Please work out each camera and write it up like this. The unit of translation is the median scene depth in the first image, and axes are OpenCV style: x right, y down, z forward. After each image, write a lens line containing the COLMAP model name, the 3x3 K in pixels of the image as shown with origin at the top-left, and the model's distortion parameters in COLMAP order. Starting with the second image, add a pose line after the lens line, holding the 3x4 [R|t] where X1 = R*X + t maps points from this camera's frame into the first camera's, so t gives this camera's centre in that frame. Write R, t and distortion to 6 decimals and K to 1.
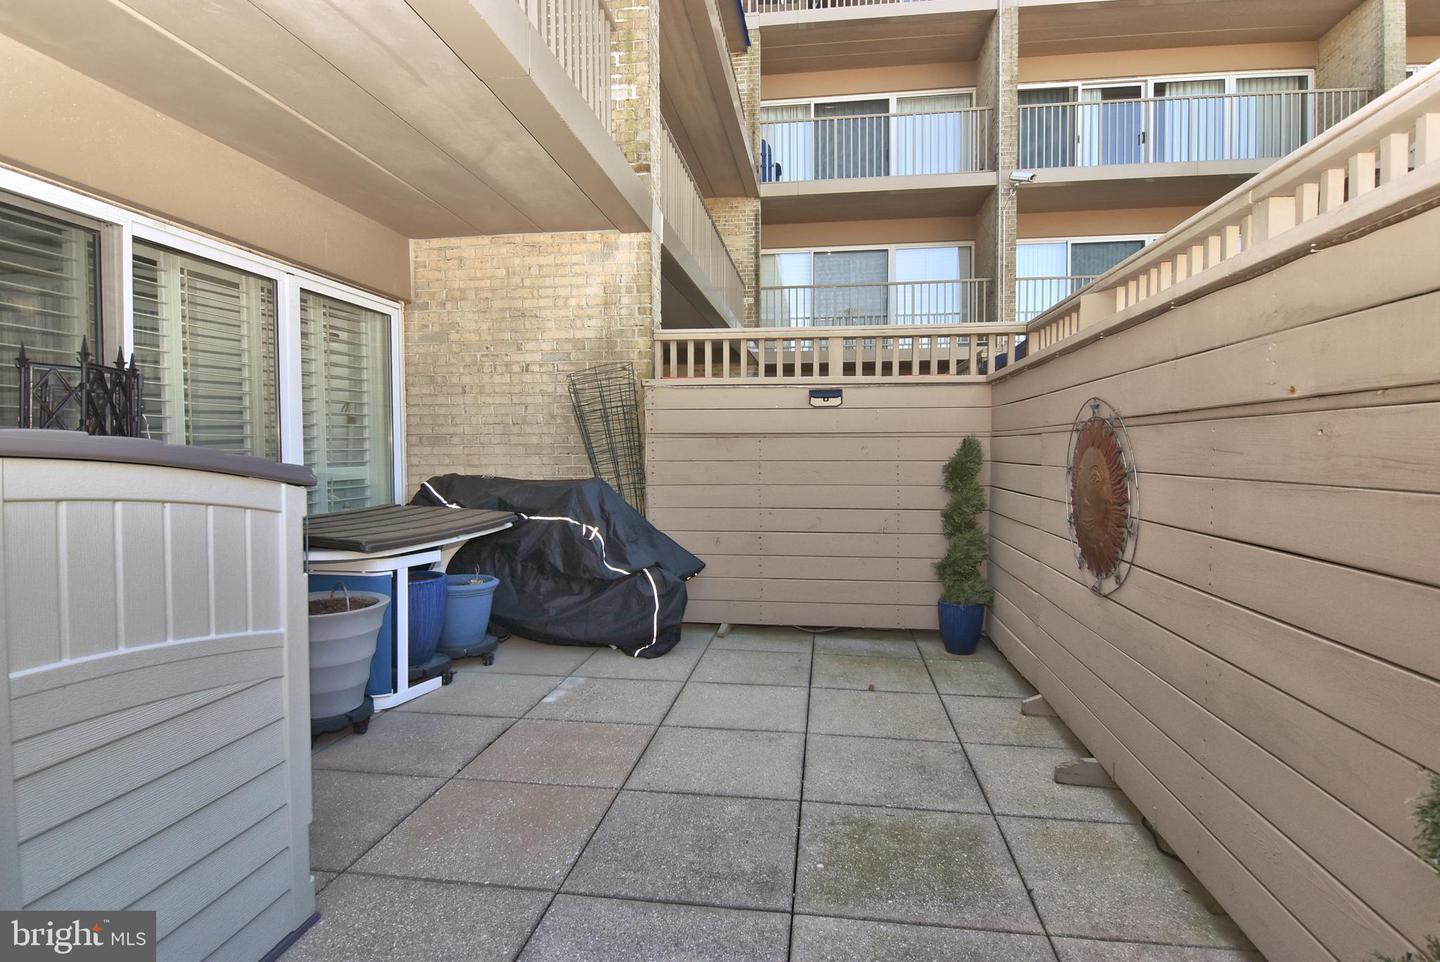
lens RADIAL K [[766.5, 0, 718.6], [0, 766.5, 475.7], [0, 0, 1]] dist [-0.001578, -0.011139]
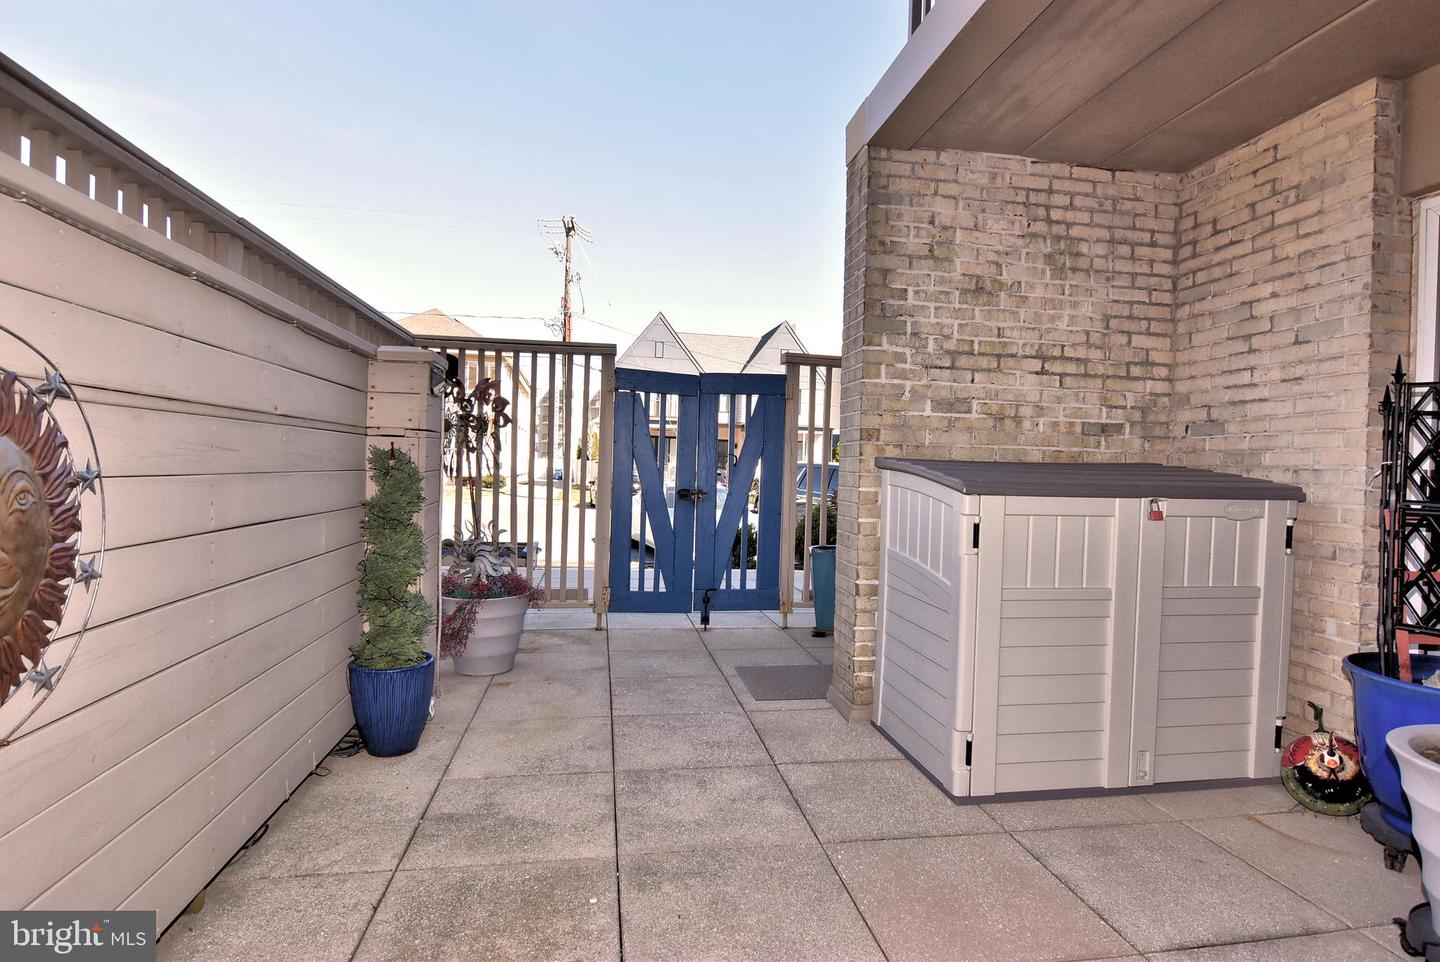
lens RADIAL K [[766.5, 0, 721.9], [0, 766.5, 481.1], [0, 0, 1]] dist [-0.001578, -0.011139]
pose [[-0.955987, -0.017855, -0.292864, 0.273451], [-0.032345, 0.998476, 0.044706, -0.051004], [0.291620, 0.052211, -0.955108, 1.970881]]
